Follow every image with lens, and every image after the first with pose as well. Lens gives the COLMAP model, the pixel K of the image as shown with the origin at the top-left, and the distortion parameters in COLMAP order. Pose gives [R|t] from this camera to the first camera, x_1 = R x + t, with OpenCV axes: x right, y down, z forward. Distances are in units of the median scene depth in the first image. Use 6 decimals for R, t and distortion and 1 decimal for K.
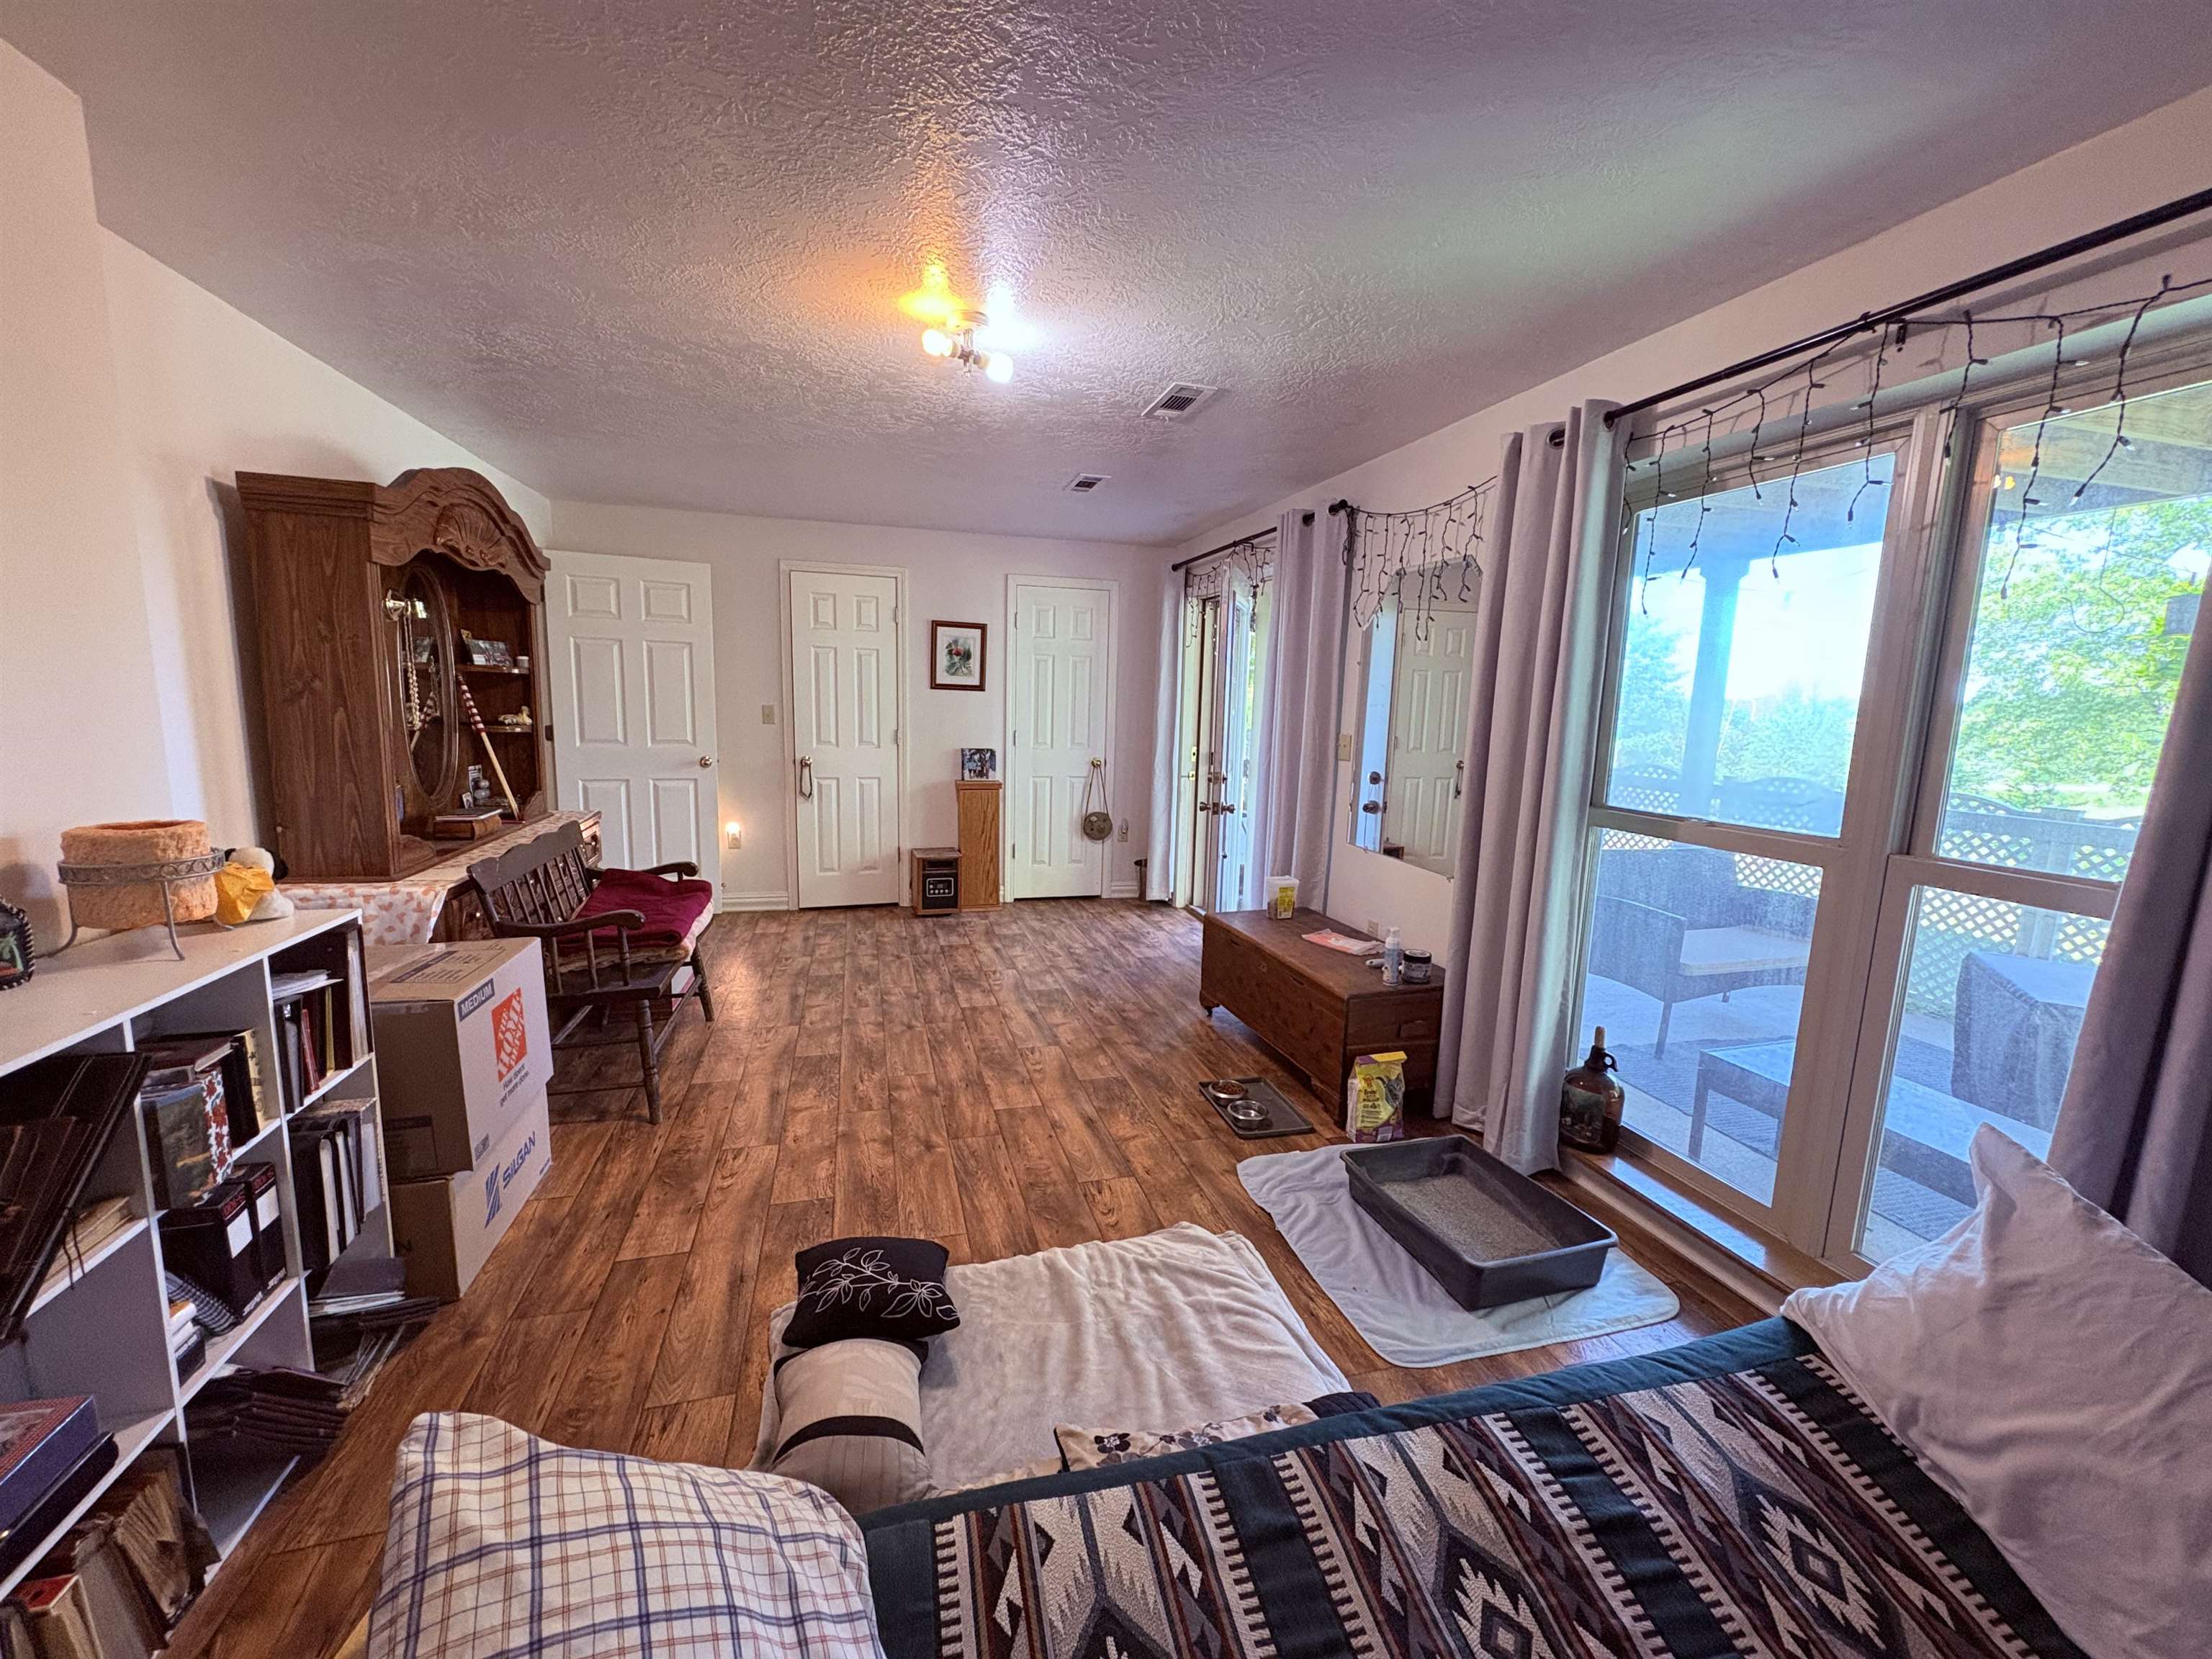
lens RADIAL K [[885.7, 0, 1108.0], [0, 885.7, 827.4], [0, 0, 1]] dist [0.000400, 0.000155]
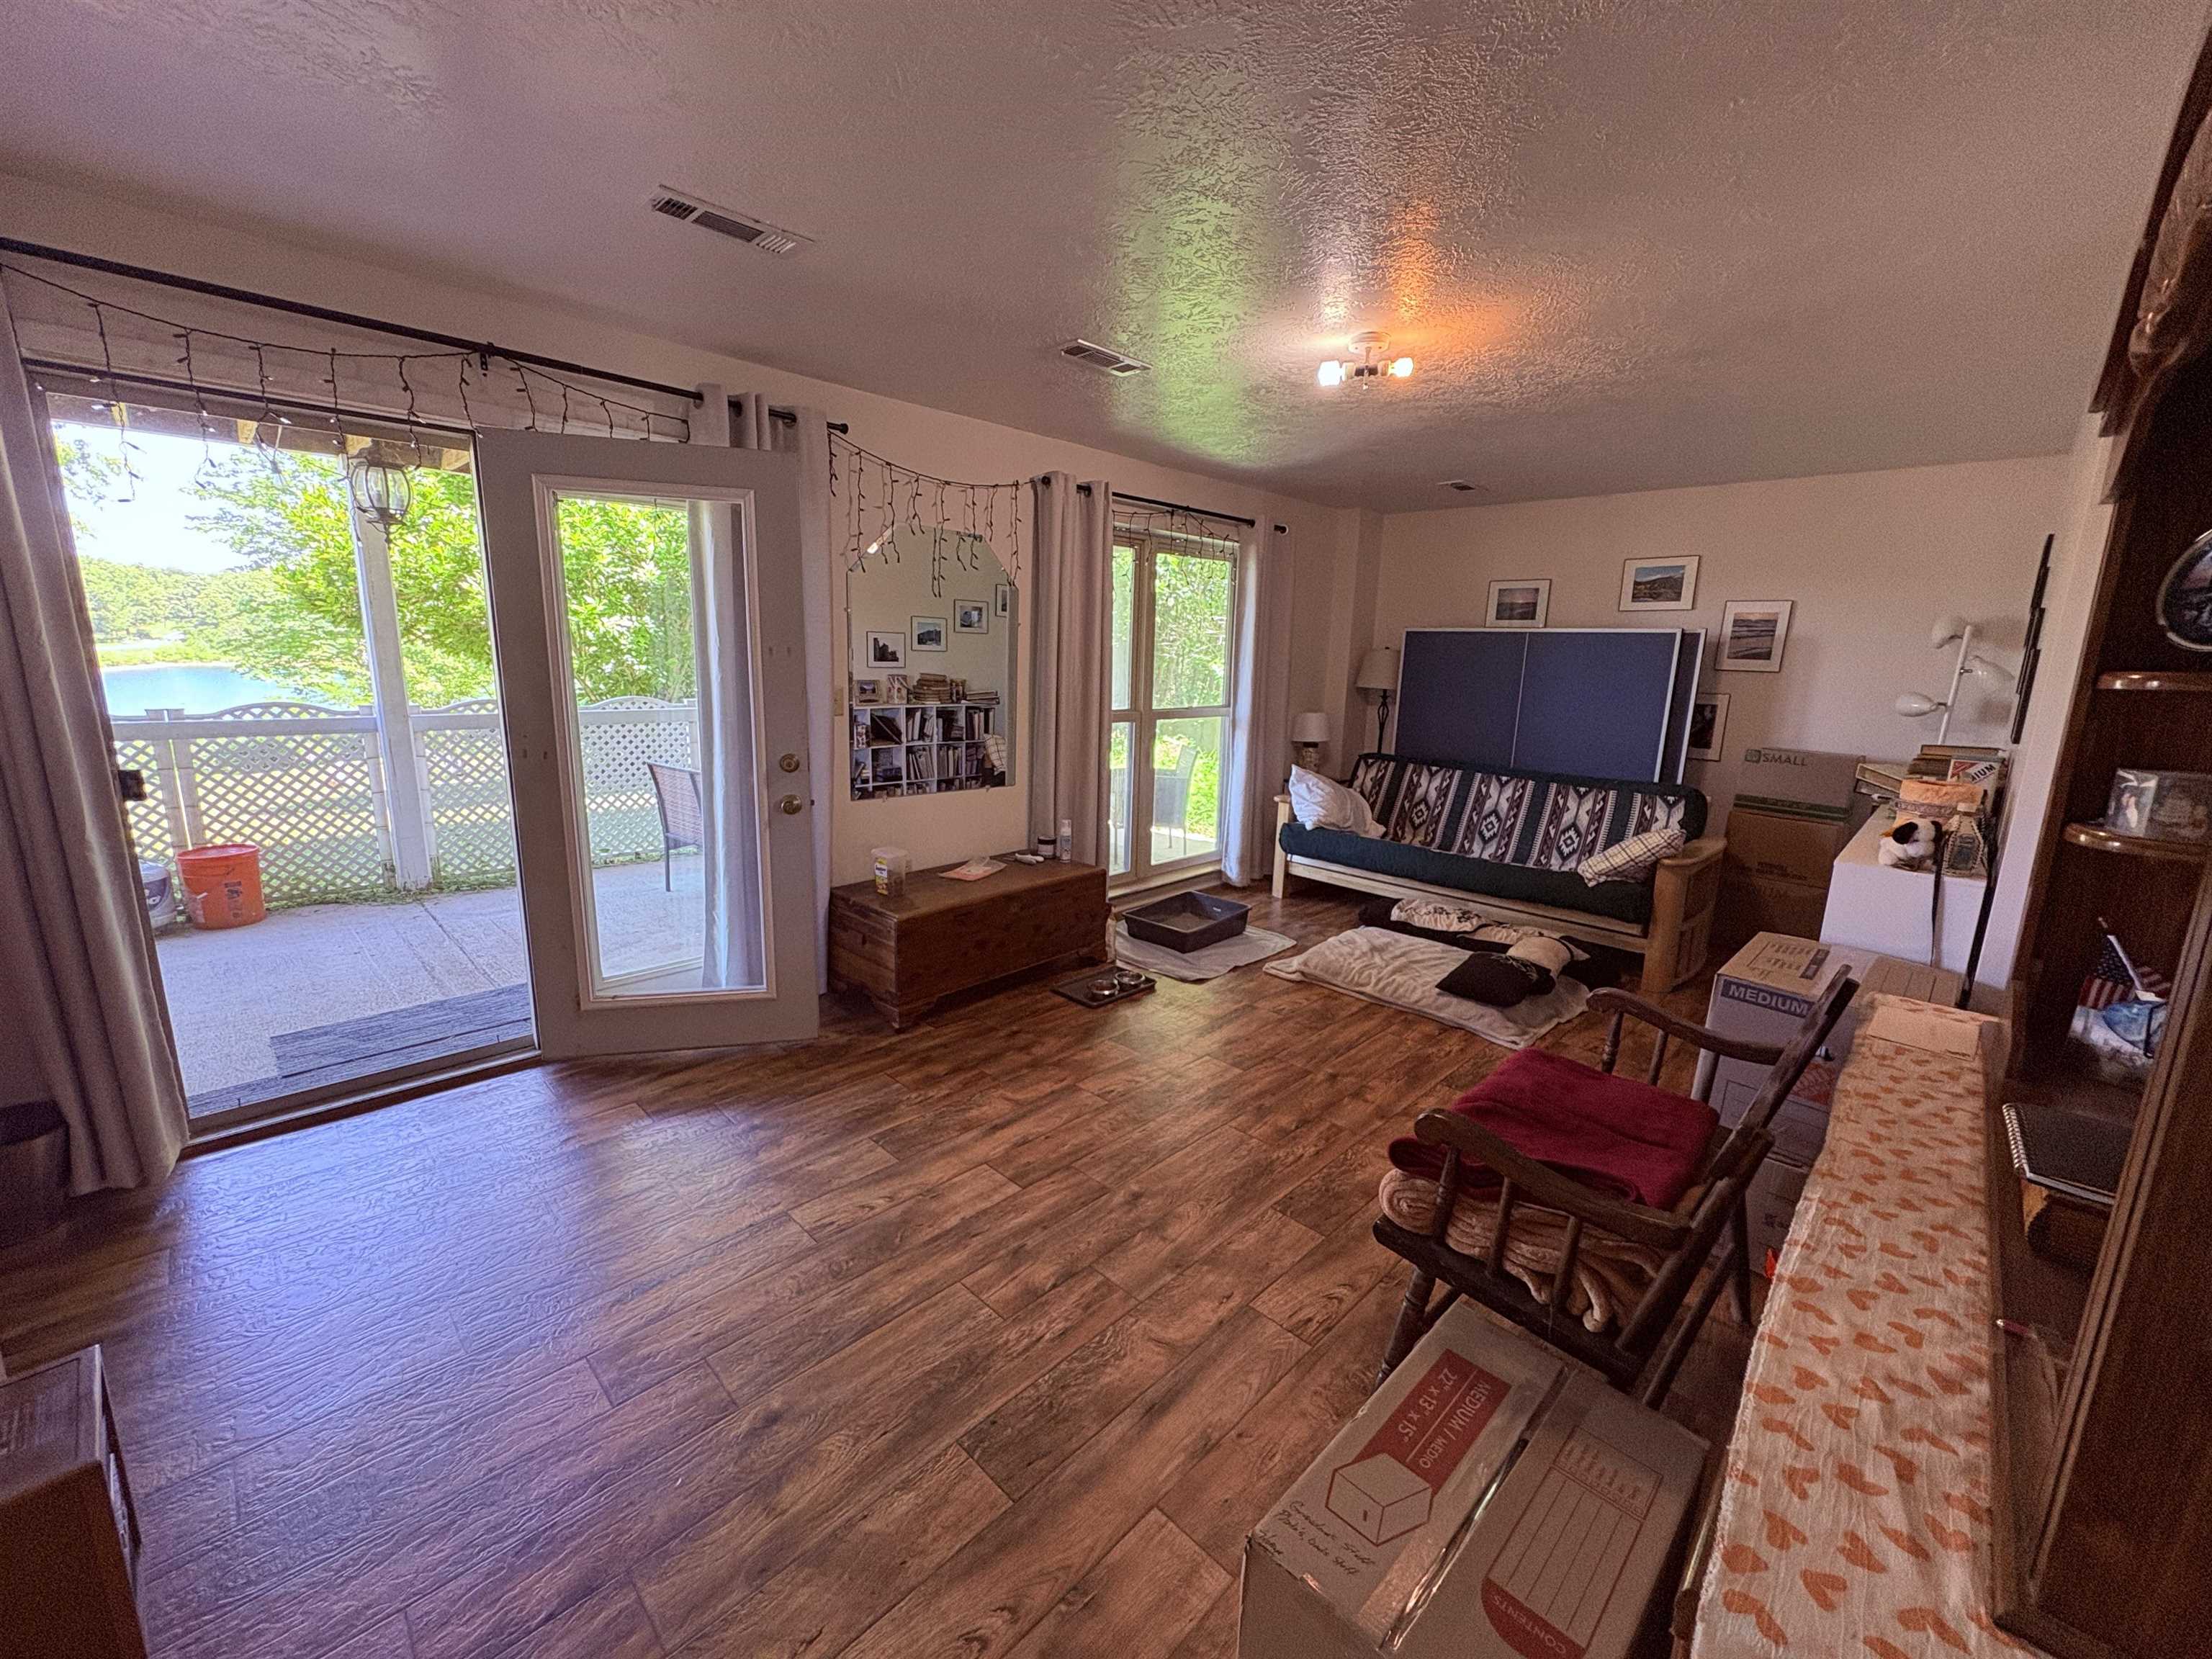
lens RADIAL K [[885.7, 0, 1103.1], [0, 885.7, 830.0], [0, 0, 1]] dist [0.000400, 0.000155]
pose [[-0.491102, -0.211787, 0.844965, -0.645857], [0.092795, 0.951757, 0.292487, -0.199040], [-0.866146, 0.222049, -0.447757, 1.161302]]
